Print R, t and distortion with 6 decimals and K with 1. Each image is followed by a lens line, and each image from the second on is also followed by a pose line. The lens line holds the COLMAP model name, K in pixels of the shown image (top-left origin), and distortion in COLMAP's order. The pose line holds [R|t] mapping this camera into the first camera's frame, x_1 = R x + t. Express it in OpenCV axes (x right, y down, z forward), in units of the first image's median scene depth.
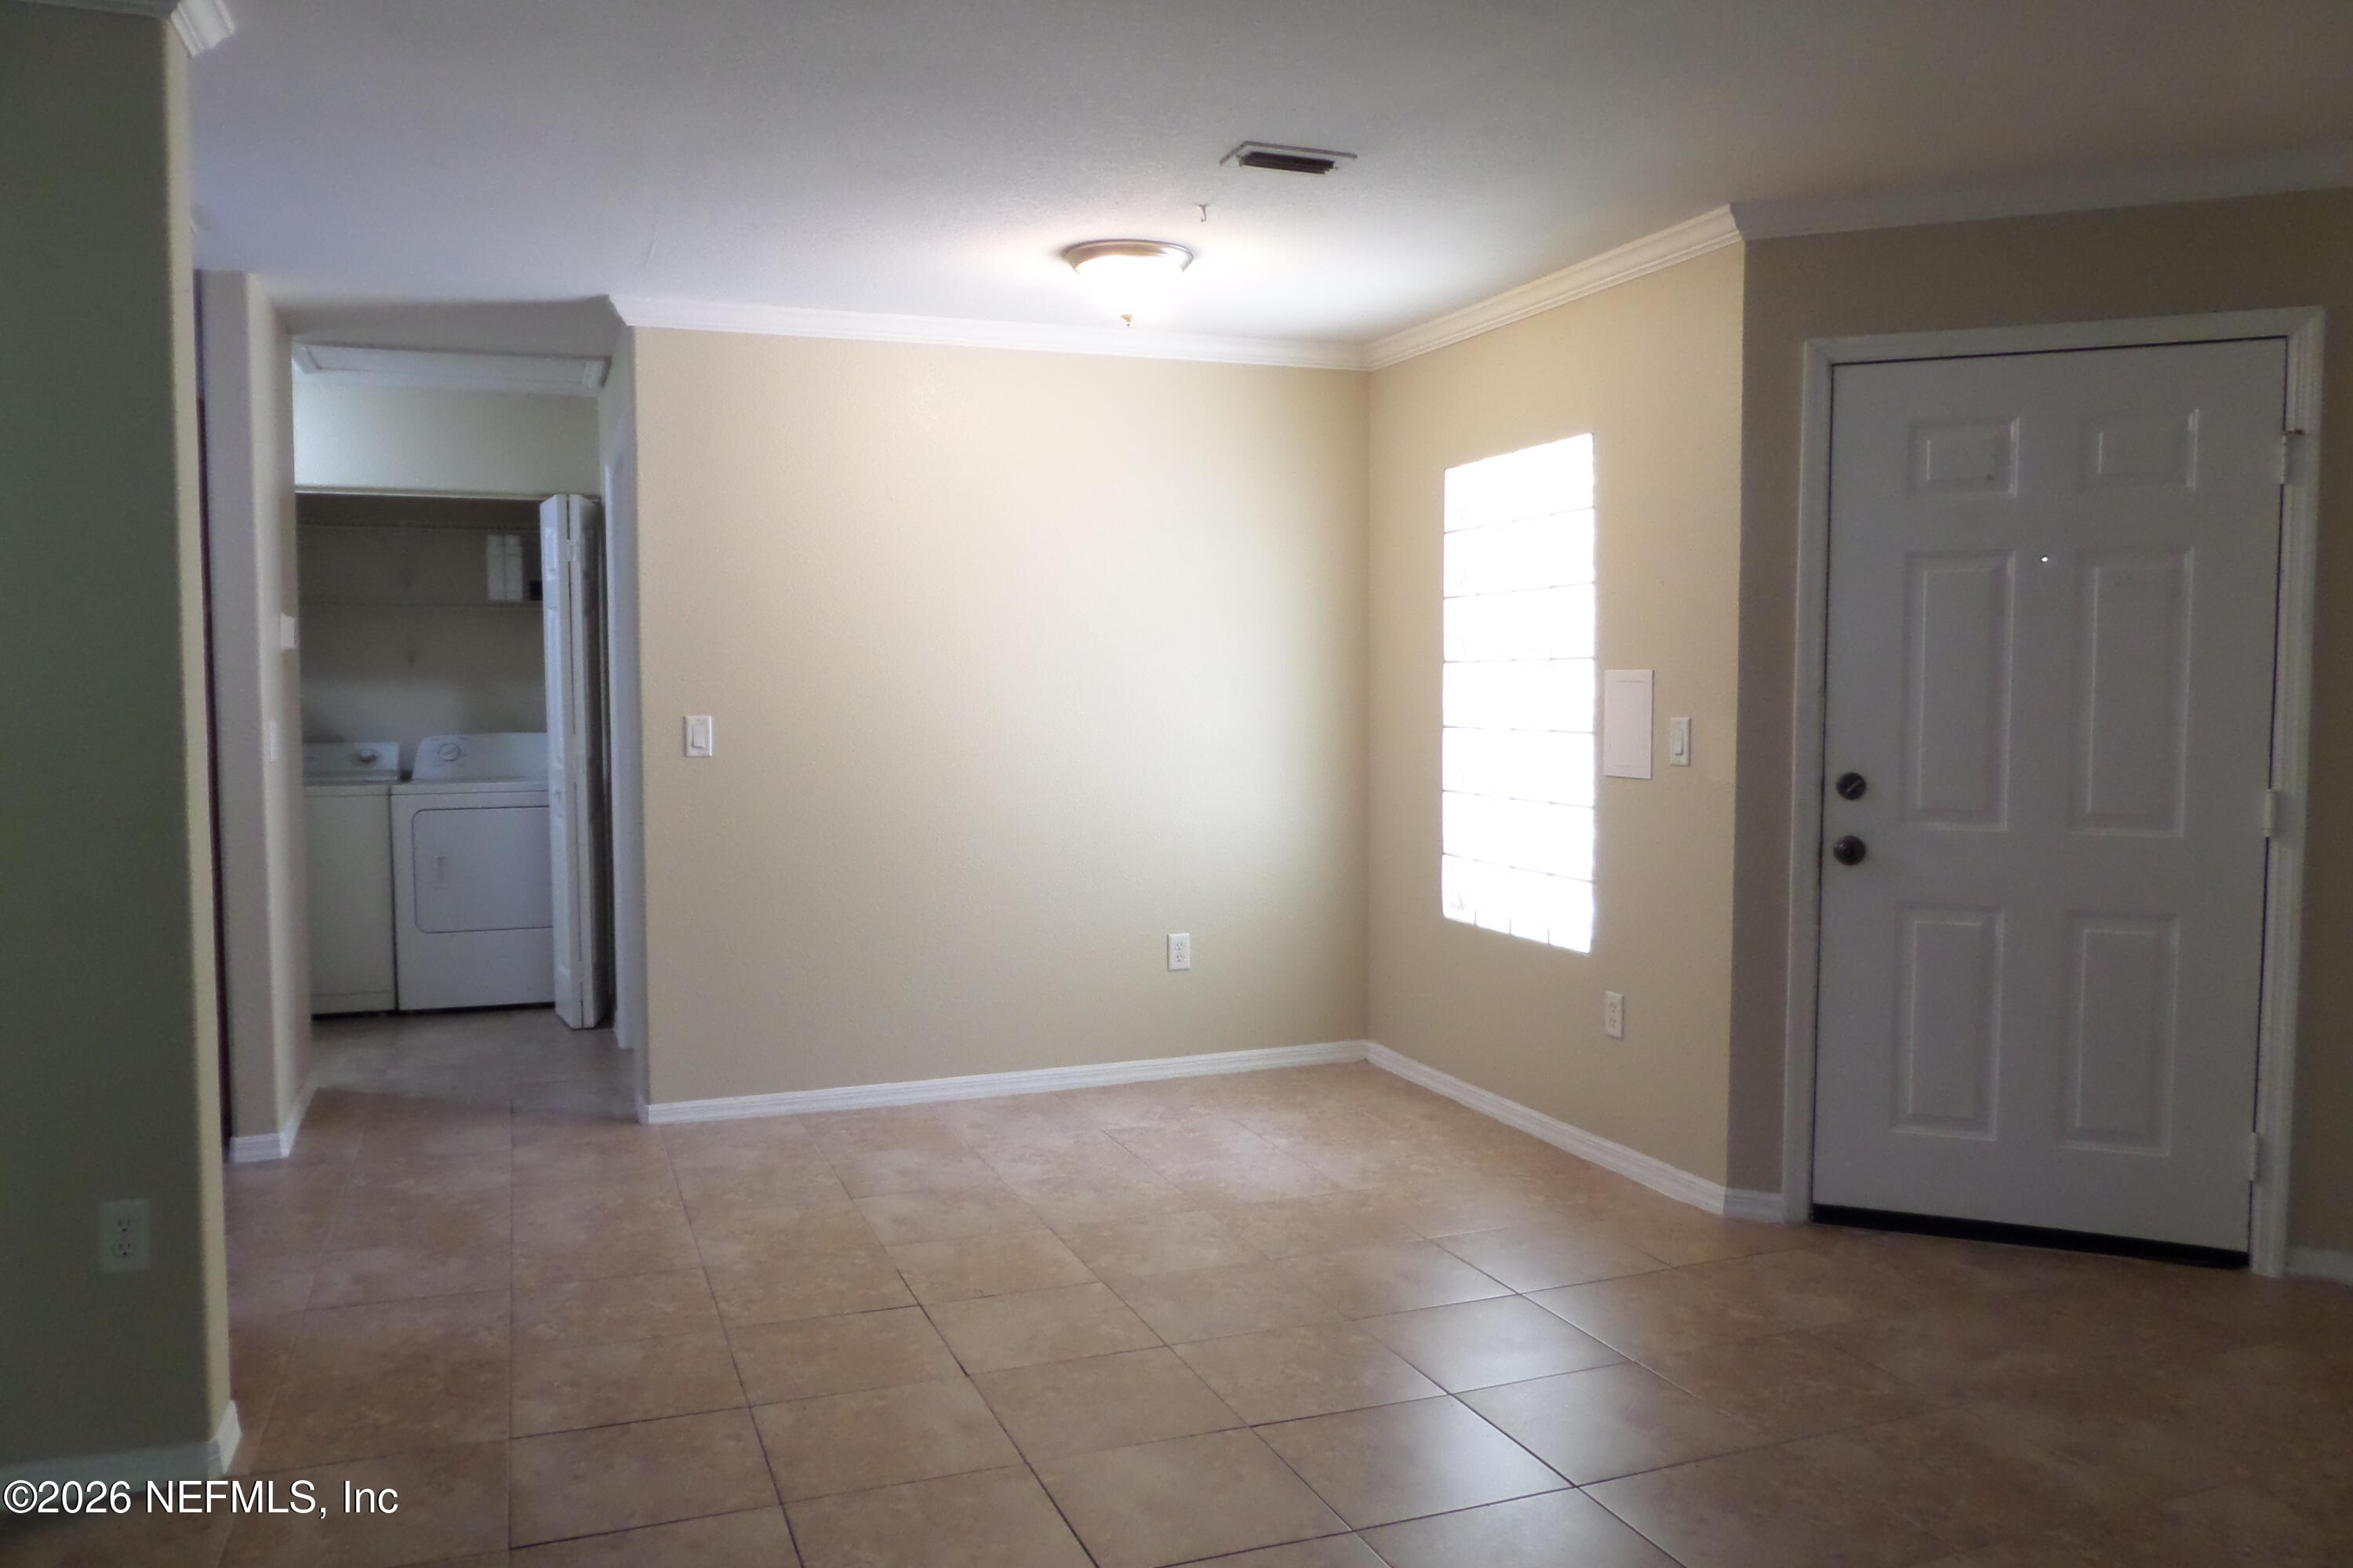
lens RADIAL K [[1709.8, 0, 1176.7], [0, 1709.8, 788.0], [0, 0, 1]] dist [-0.013888, -0.006707]
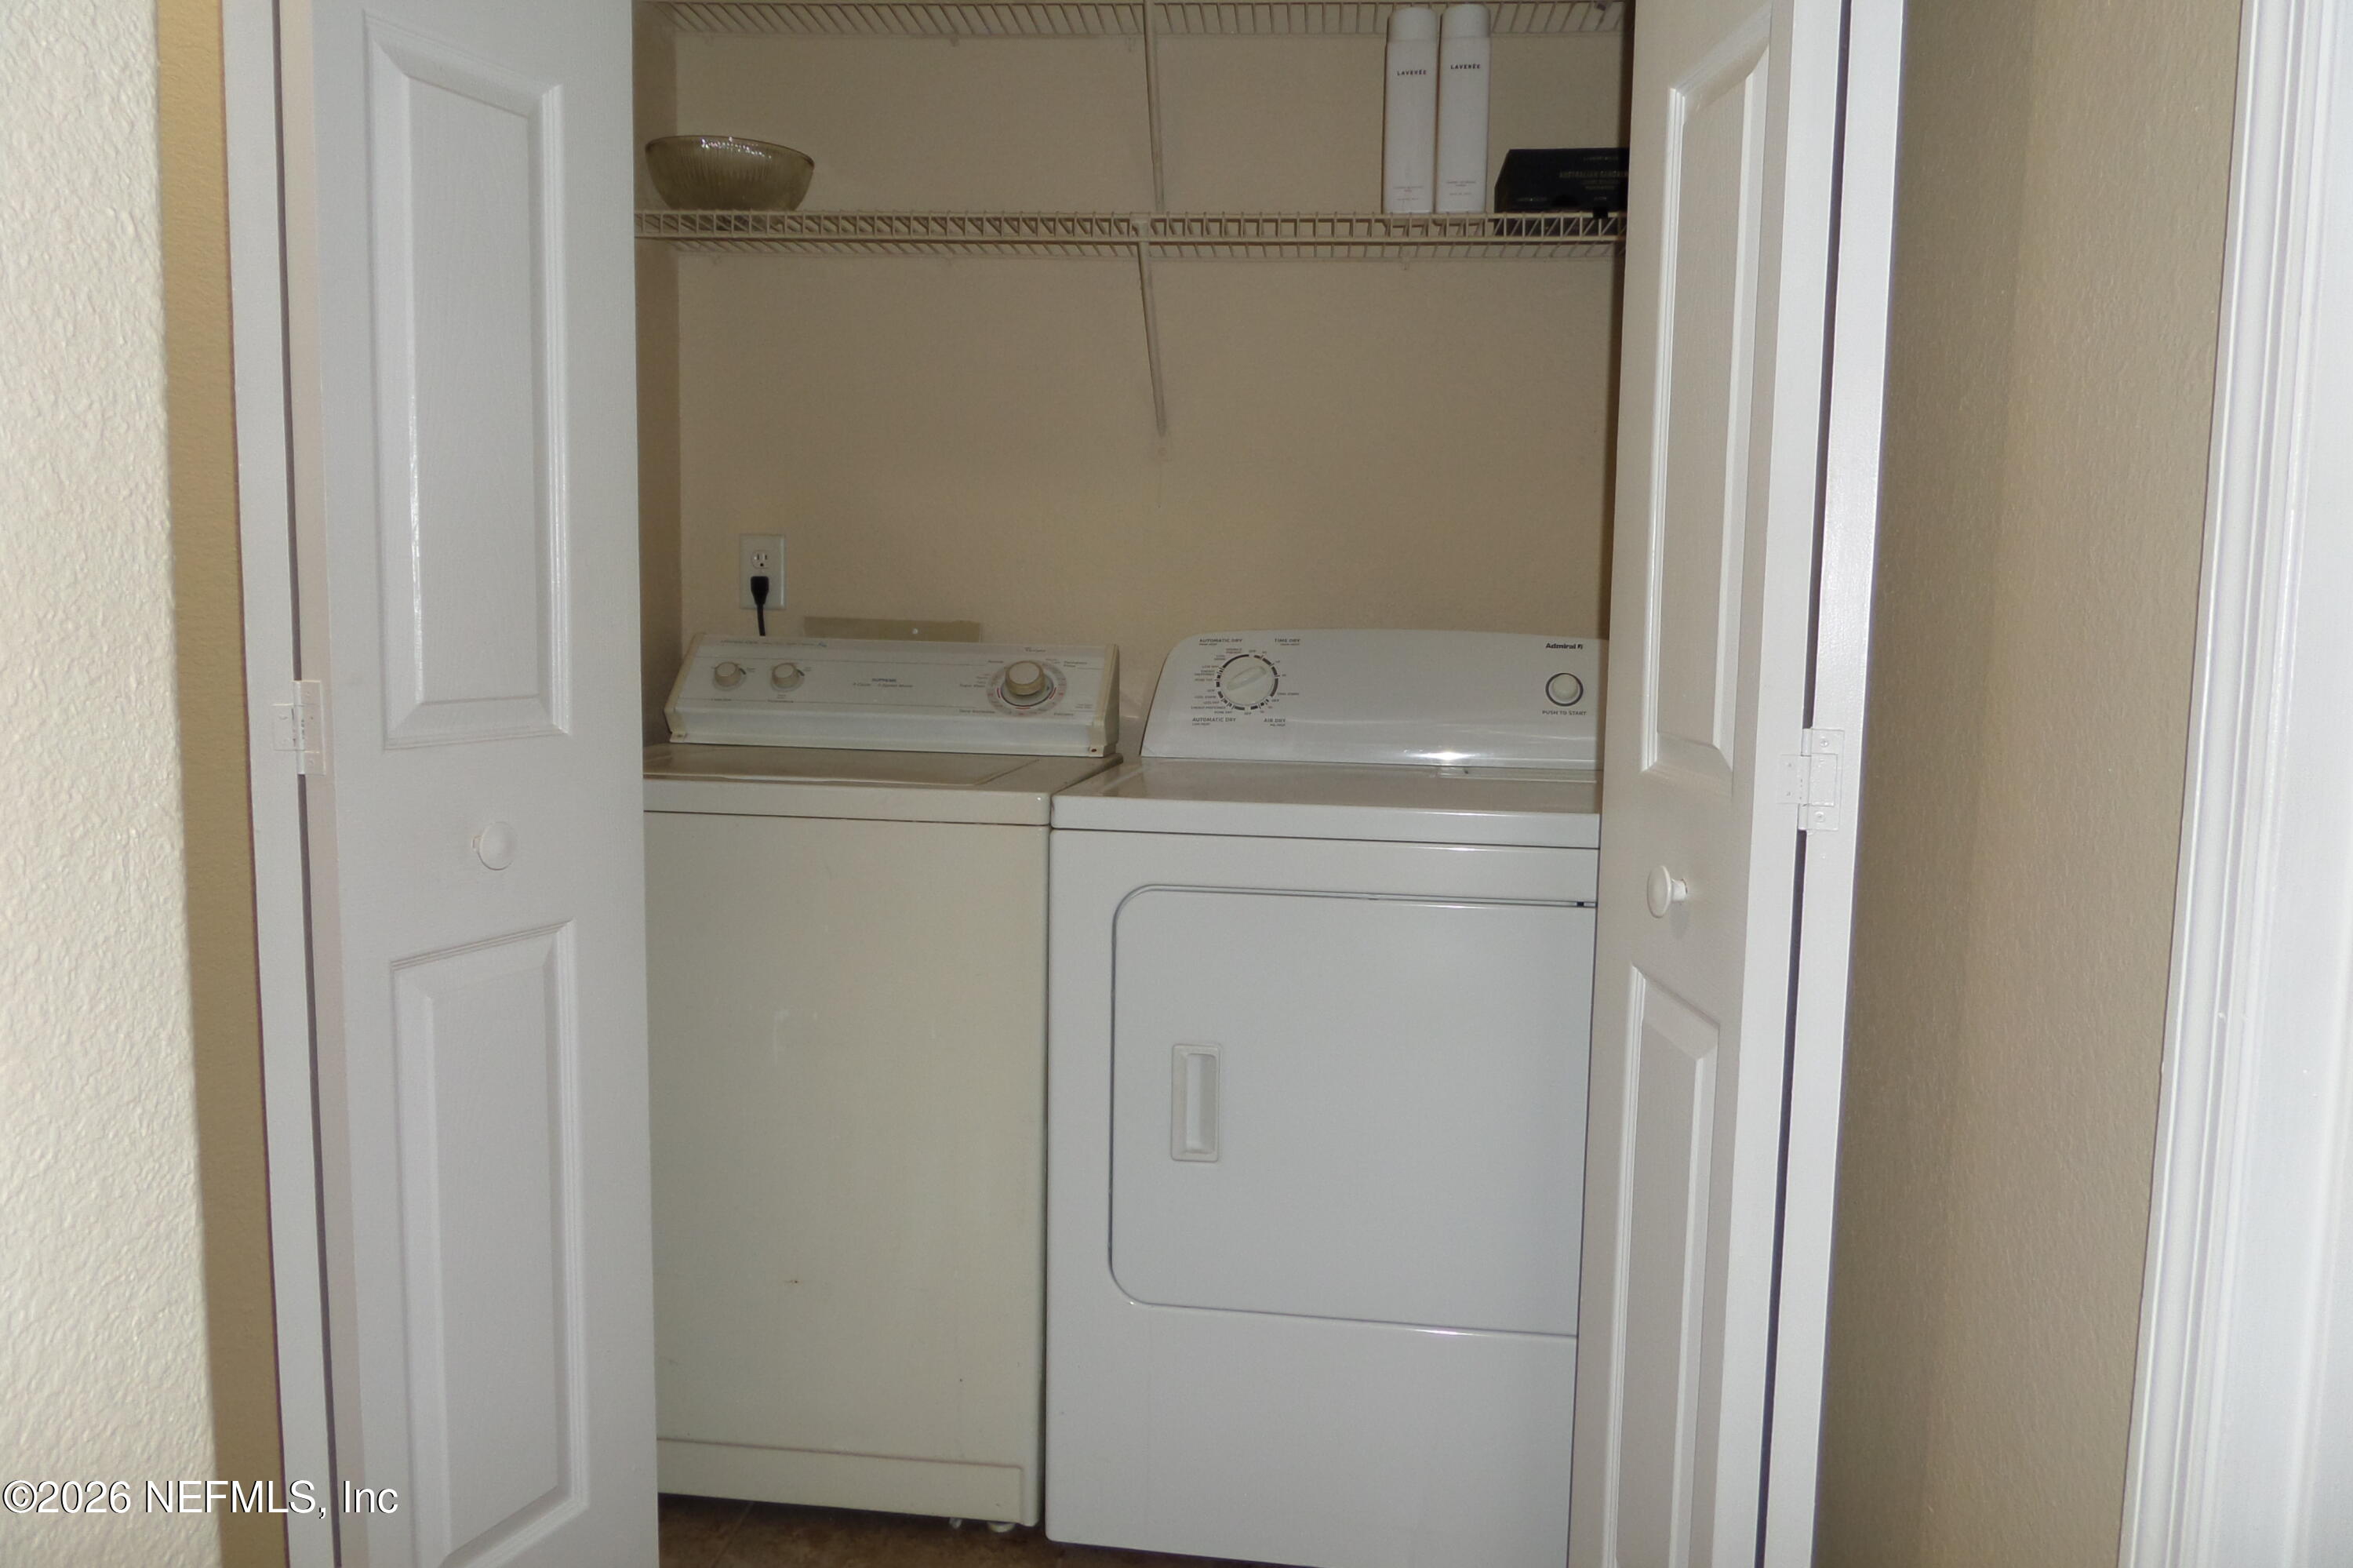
lens RADIAL K [[1709.8, 0, 1176.1], [0, 1709.8, 777.9], [0, 0, 1]] dist [-0.013888, -0.006707]
pose [[0.892419, 0.072319, -0.445374, -0.298710], [-0.047500, 0.996645, 0.066655, -0.024002], [0.448700, -0.038329, 0.892860, 0.715926]]
